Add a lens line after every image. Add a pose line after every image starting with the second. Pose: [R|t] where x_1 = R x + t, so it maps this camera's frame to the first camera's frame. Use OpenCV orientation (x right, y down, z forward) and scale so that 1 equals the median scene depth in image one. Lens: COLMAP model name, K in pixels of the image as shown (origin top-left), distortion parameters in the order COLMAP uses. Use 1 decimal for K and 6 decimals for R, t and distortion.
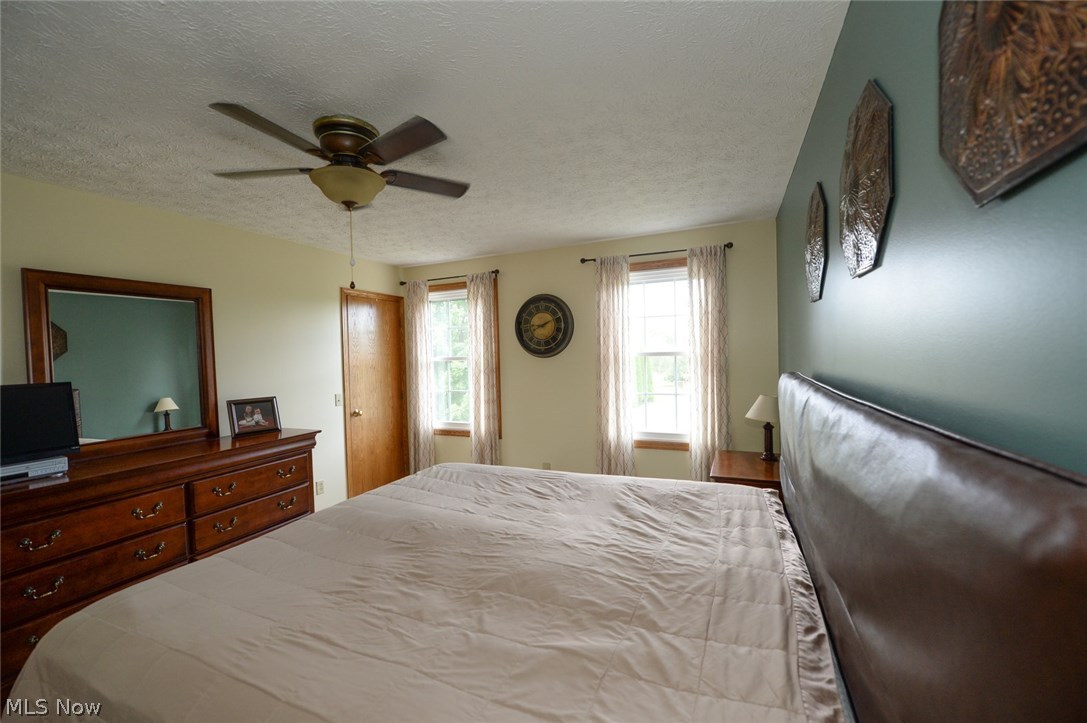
lens RADIAL K [[433.7, 0, 544.4], [0, 433.7, 365.8], [0, 0, 1]] dist [-0.013704, -0.002475]
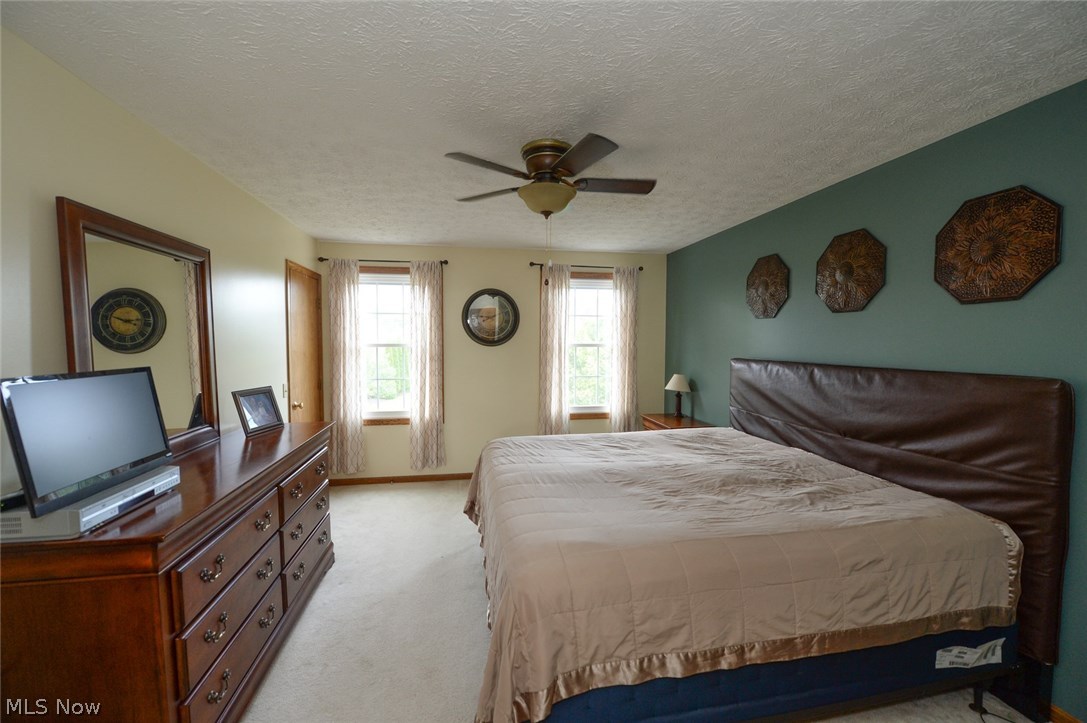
lens RADIAL K [[433.7, 0, 541.0], [0, 433.7, 364.8], [0, 0, 1]] dist [-0.013704, -0.002475]
pose [[0.832473, -0.003398, 0.554056, -0.566253], [-0.007428, 0.999823, 0.017292, 0.009954], [-0.554016, -0.018511, 0.832300, 0.007007]]
